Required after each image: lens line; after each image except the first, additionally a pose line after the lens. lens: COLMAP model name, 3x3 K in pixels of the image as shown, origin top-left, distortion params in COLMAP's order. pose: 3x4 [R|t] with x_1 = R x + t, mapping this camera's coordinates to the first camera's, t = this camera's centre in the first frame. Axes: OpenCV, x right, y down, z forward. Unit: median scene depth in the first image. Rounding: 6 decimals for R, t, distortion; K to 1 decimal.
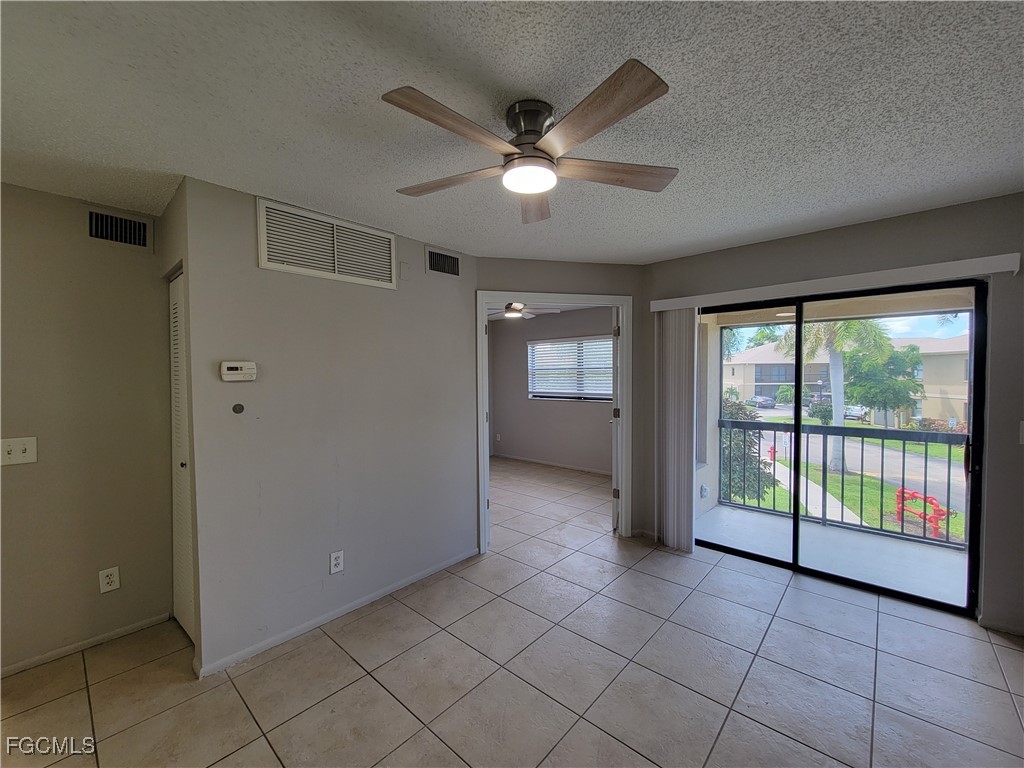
lens RADIAL K [[420.4, 0, 511.9], [0, 420.4, 385.7], [0, 0, 1]] dist [-0.001848, -0.000888]
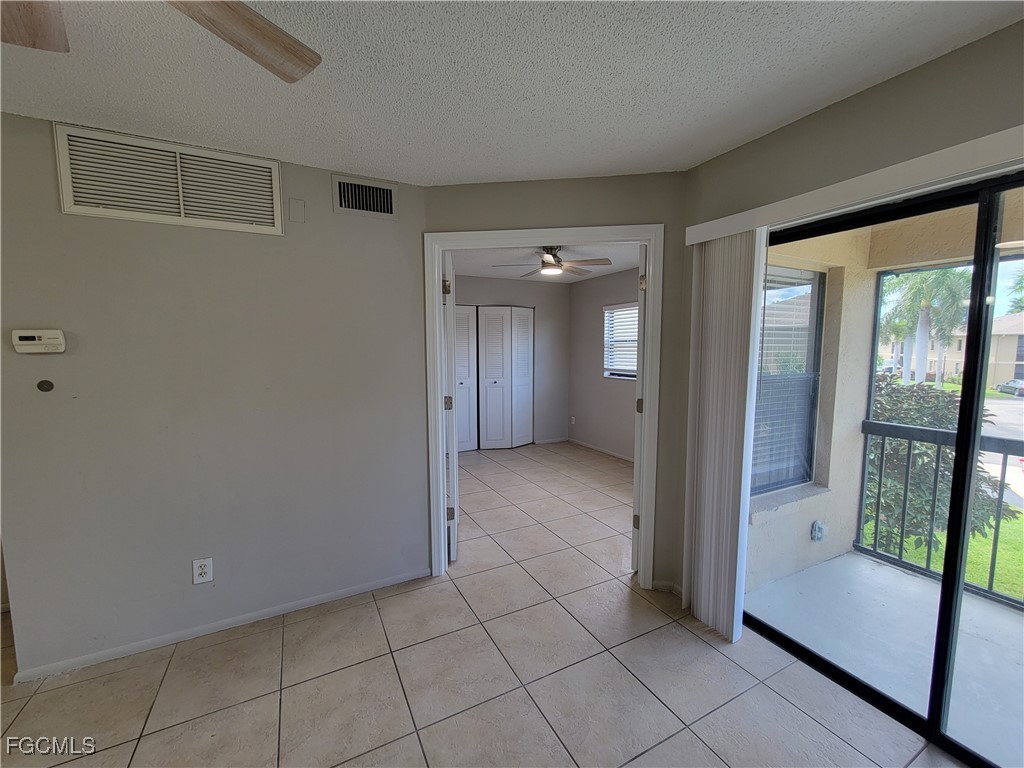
lens RADIAL K [[419.8, 0, 513.0], [0, 419.8, 386.2], [0, 0, 1]] dist [-0.000306, -0.000680]
pose [[0.936261, 0.038492, -0.349191, 0.362810], [-0.015174, 0.997483, 0.069270, -0.012210], [0.350978, -0.059556, 0.934488, 0.378010]]
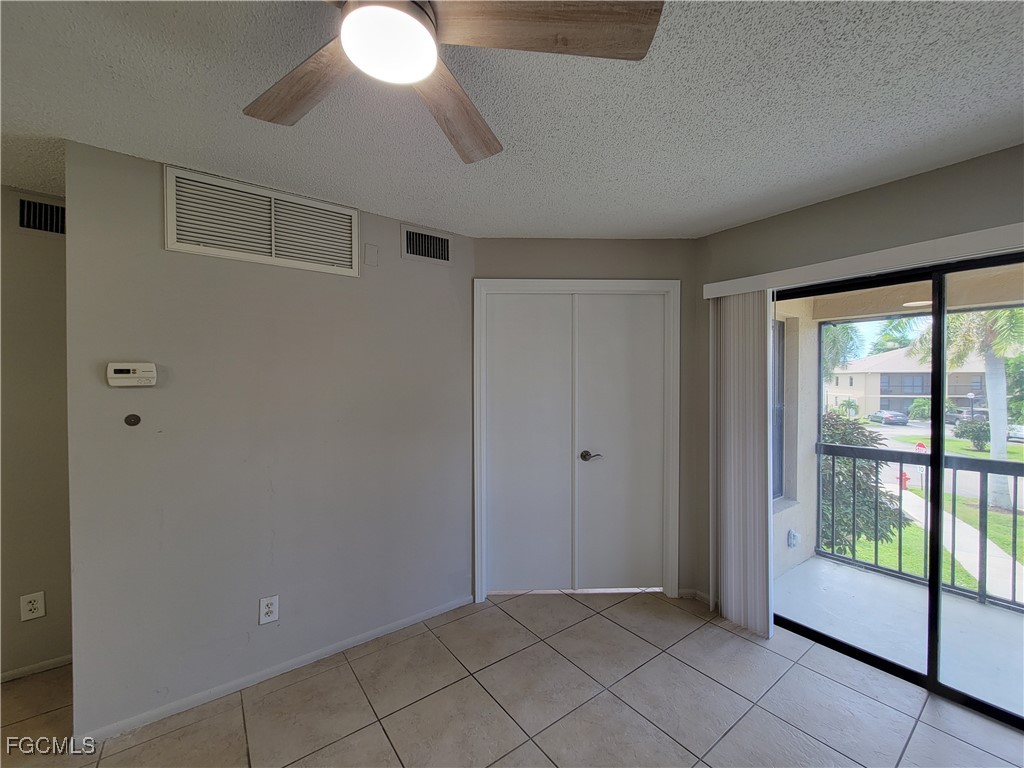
lens RADIAL K [[420.4, 0, 511.9], [0, 420.4, 385.7], [0, 0, 1]] dist [-0.001848, -0.000888]
pose [[0.980499, 0.009113, -0.196314, 0.165356], [-0.012899, 0.999755, -0.018014, -0.005028], [0.196102, 0.020195, 0.980376, 0.235980]]
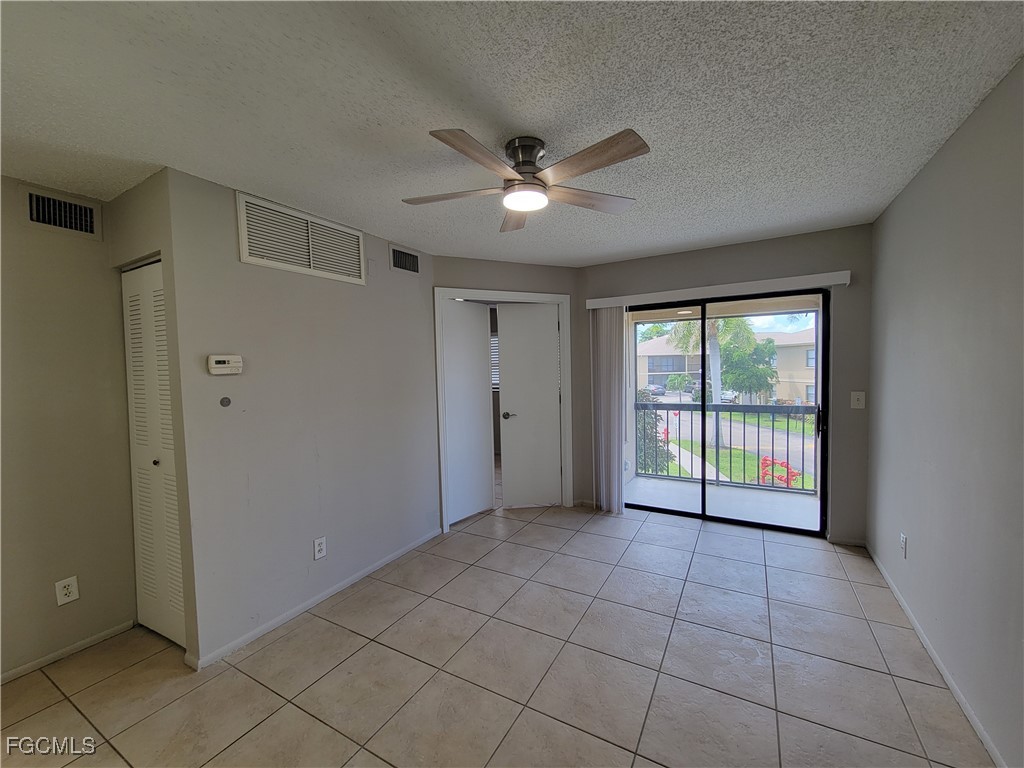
lens RADIAL K [[419.8, 0, 513.0], [0, 419.8, 386.2], [0, 0, 1]] dist [-0.000306, -0.000680]
pose [[0.976540, -0.026951, 0.213642, -0.133688], [0.023740, 0.999564, 0.017583, 0.010821], [-0.214023, -0.012099, 0.976754, -0.090776]]
